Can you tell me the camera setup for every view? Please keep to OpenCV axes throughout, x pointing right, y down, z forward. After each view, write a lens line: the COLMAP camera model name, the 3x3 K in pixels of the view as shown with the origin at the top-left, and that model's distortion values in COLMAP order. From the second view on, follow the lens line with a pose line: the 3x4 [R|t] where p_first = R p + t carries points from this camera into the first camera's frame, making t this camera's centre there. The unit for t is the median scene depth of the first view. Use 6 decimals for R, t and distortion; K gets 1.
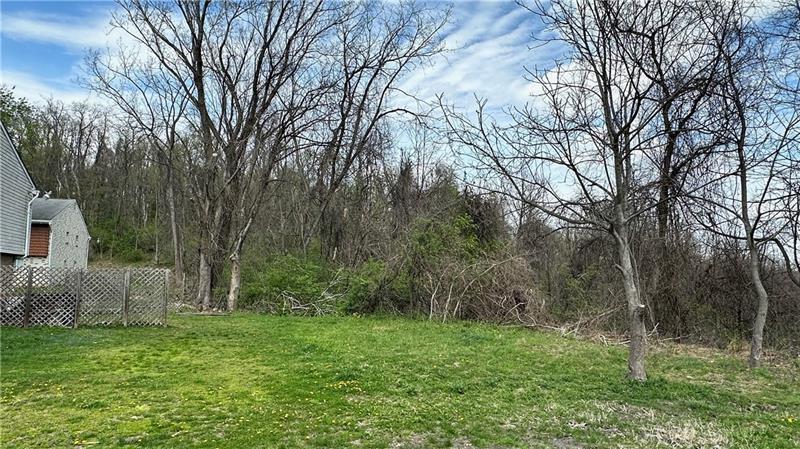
lens RADIAL K [[489.6, 0, 393.3], [0, 489.6, 231.2], [0, 0, 1]] dist [-0.013951, 0.007041]
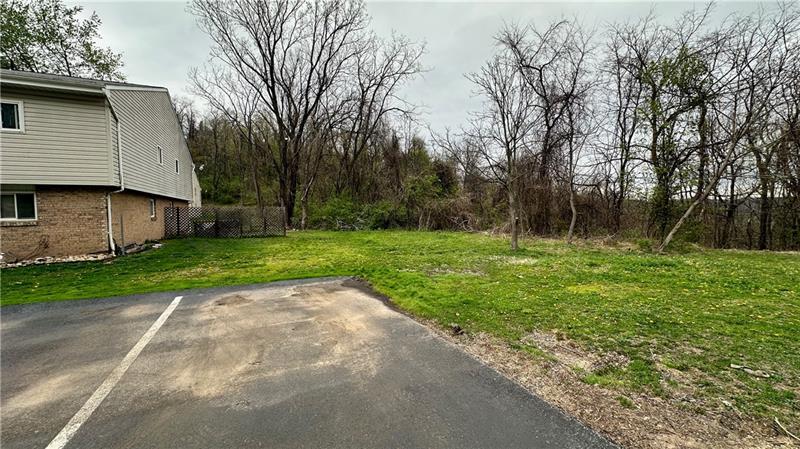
lens RADIAL K [[316.8, 0, 400.2], [0, 316.8, 222.2], [0, 0, 1]] dist [0.000264, 0.000020]
pose [[0.998519, -0.024992, 0.048318, -0.059487], [0.018288, 0.990741, 0.134527, -0.021273], [-0.051233, -0.133444, 0.989731, -0.236370]]
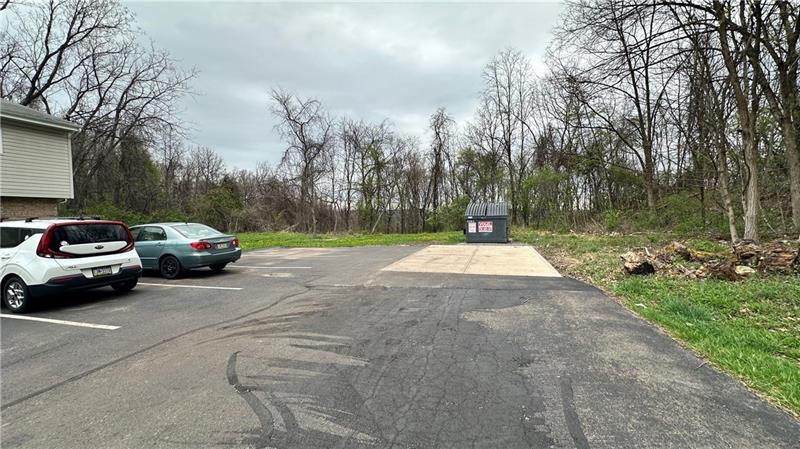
lens RADIAL K [[316.8, 0, 397.3], [0, 316.8, 224.3], [0, 0, 1]] dist [0.000264, 0.000020]
pose [[0.631799, -0.045819, 0.773777, -0.659735], [-0.051232, 0.993600, 0.100667, -0.075649], [-0.773438, -0.103244, 0.625408, -0.715861]]
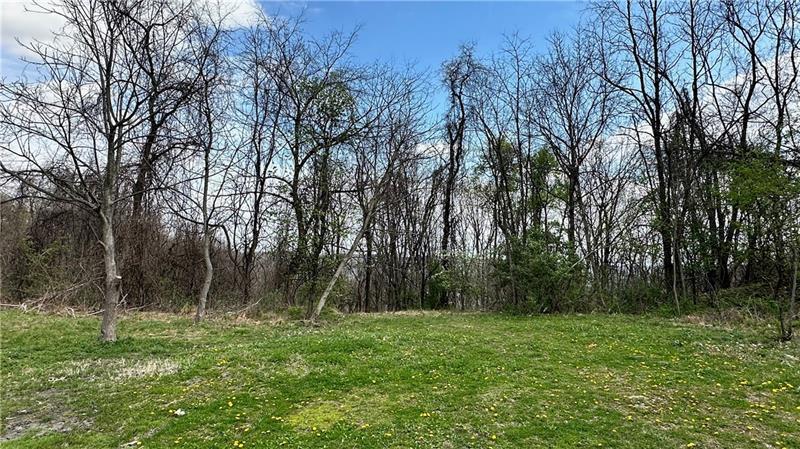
lens RADIAL K [[489.6, 0, 402.1], [0, 489.6, 220.8], [0, 0, 1]] dist [-0.013951, 0.007041]
pose [[0.526185, 0.074408, 0.847109, -0.064072], [-0.096197, 0.994978, -0.027644, -0.006700], [-0.844912, -0.066943, 0.530700, -0.088311]]
